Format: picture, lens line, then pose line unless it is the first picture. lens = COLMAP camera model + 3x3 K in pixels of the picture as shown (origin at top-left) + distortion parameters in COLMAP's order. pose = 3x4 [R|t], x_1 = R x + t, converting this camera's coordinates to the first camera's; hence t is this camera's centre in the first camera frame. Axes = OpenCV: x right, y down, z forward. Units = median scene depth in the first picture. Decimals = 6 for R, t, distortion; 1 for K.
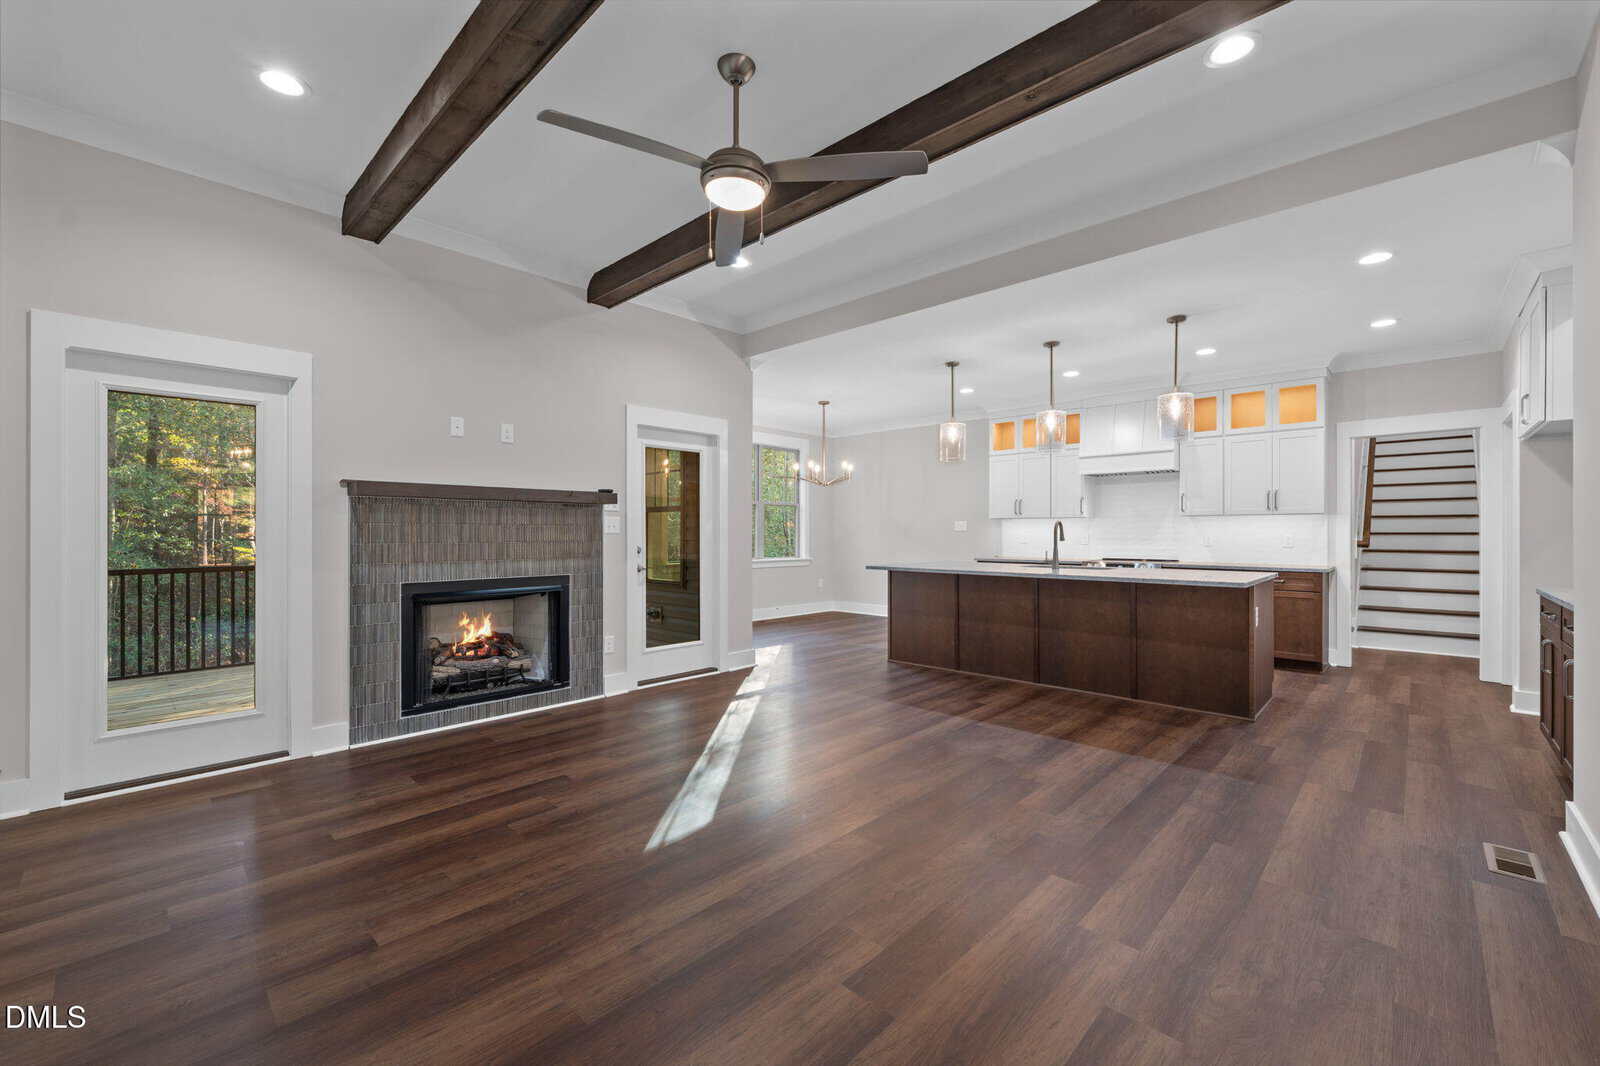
lens RADIAL K [[655.8, 0, 805.2], [0, 655.8, 530.0], [0, 0, 1]] dist [-0.000772, -0.000060]
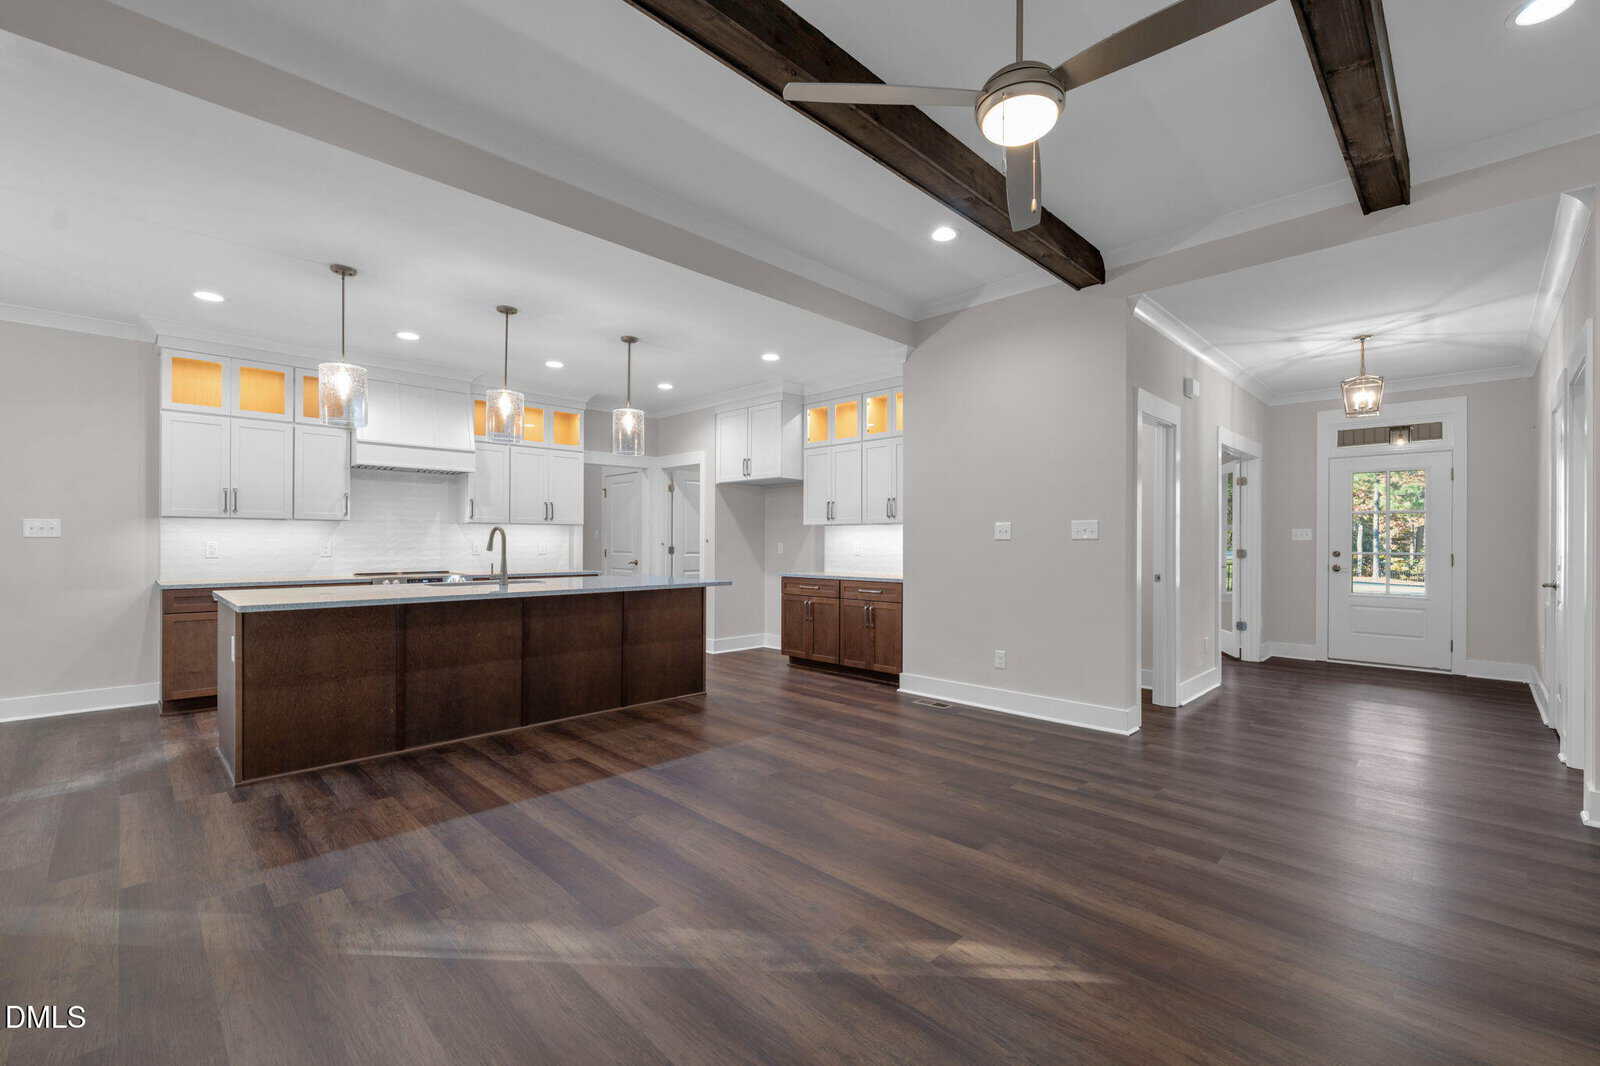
lens RADIAL K [[684.2, 0, 808.9], [0, 684.2, 540.7], [0, 0, 1]] dist [0.001021, -0.000012]
pose [[0.016734, 0.002407, 0.999857, -0.520695], [-0.003996, 0.999989, -0.002340, 0.005090], [-0.999852, -0.003956, 0.016744, 0.679146]]
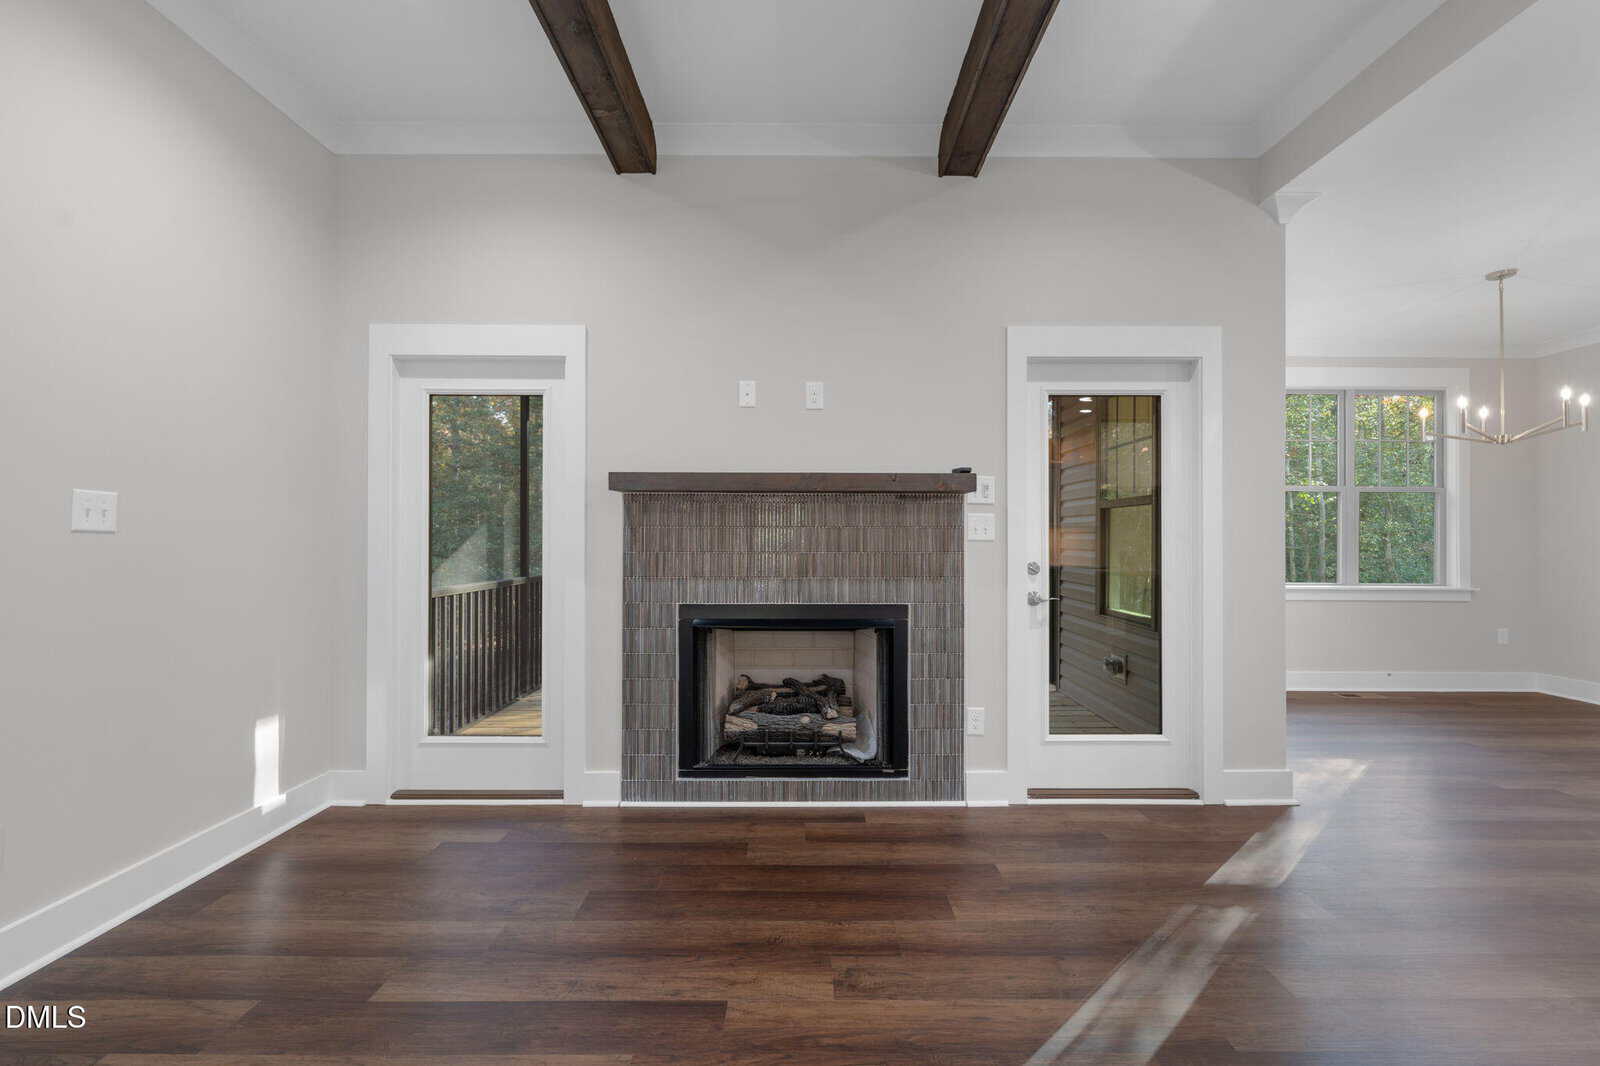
lens RADIAL K [[655.8, 0, 809.1], [0, 655.8, 534.8], [0, 0, 1]] dist [-0.000772, -0.000060]
pose [[0.691075, -0.002272, -0.722779, 0.039098], [0.000255, 0.999996, -0.002900, 0.001659], [0.722783, 0.001820, 0.691073, 0.468625]]
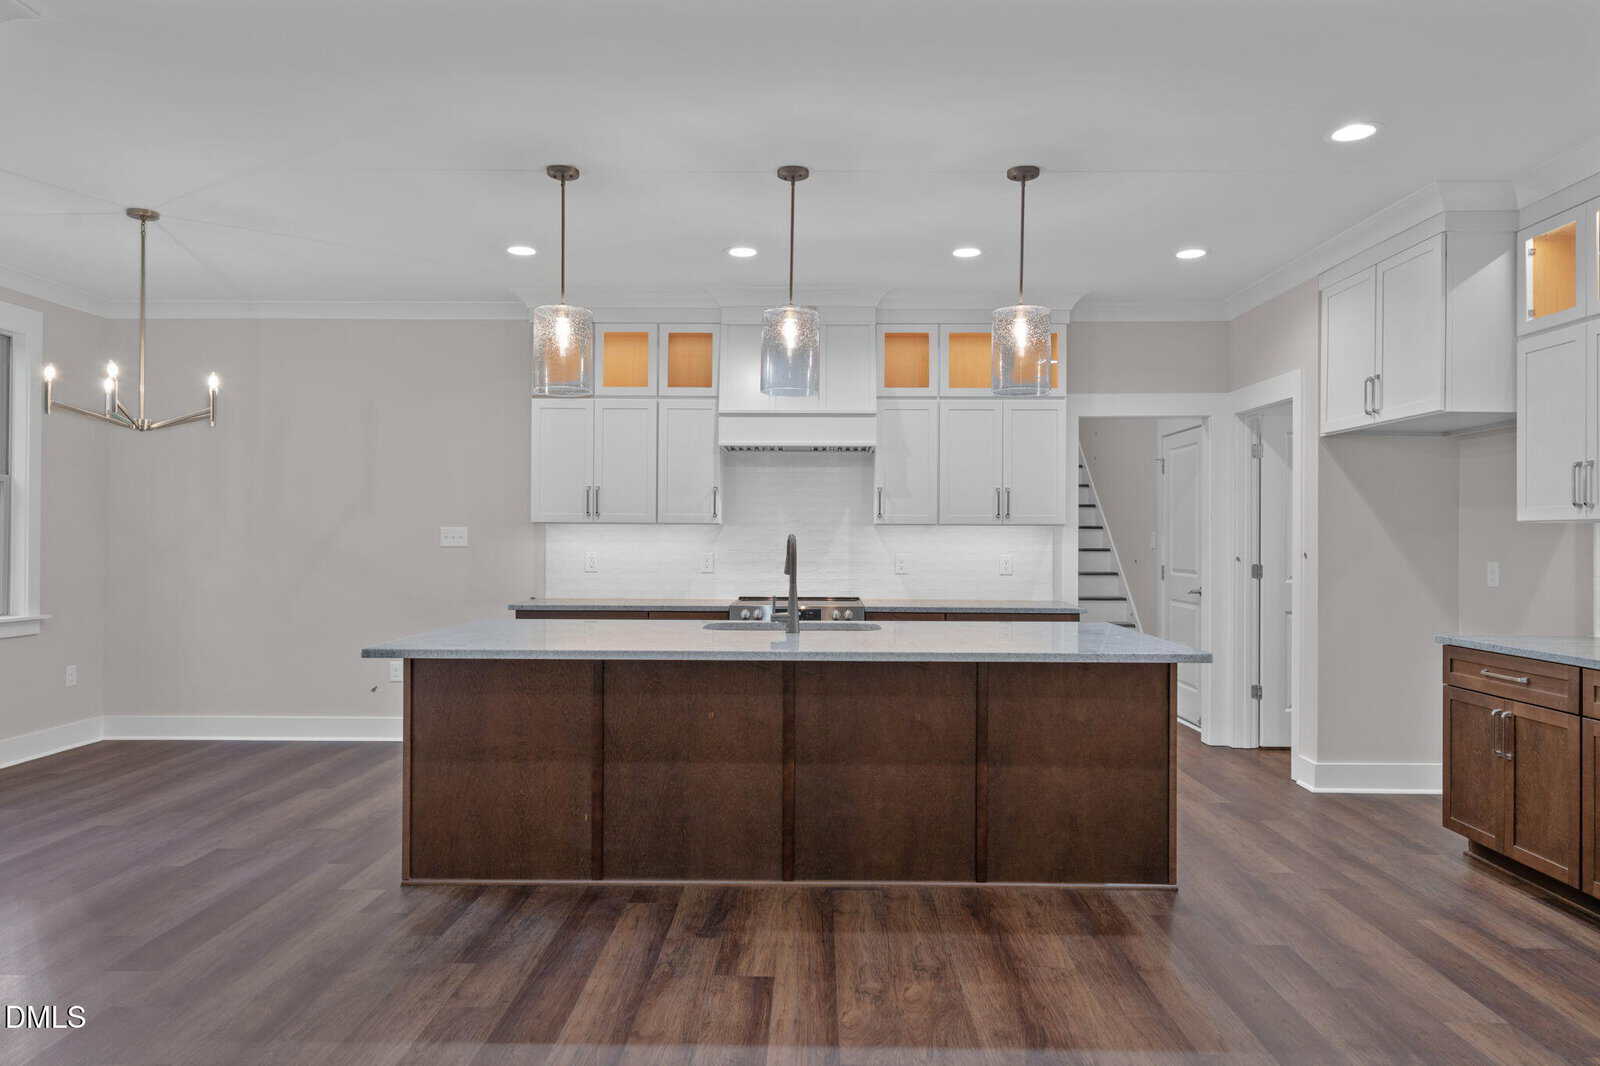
lens RADIAL K [[1018.6, 0, 805.0], [0, 1018.6, 529.7], [0, 0, 1]] dist [0.001869, 0.003392]
pose [[0.733214, 0.008843, 0.679941, -0.146070], [-0.006698, 0.999961, -0.005782, -0.015015], [-0.679965, -0.000315, 0.733244, 0.487407]]
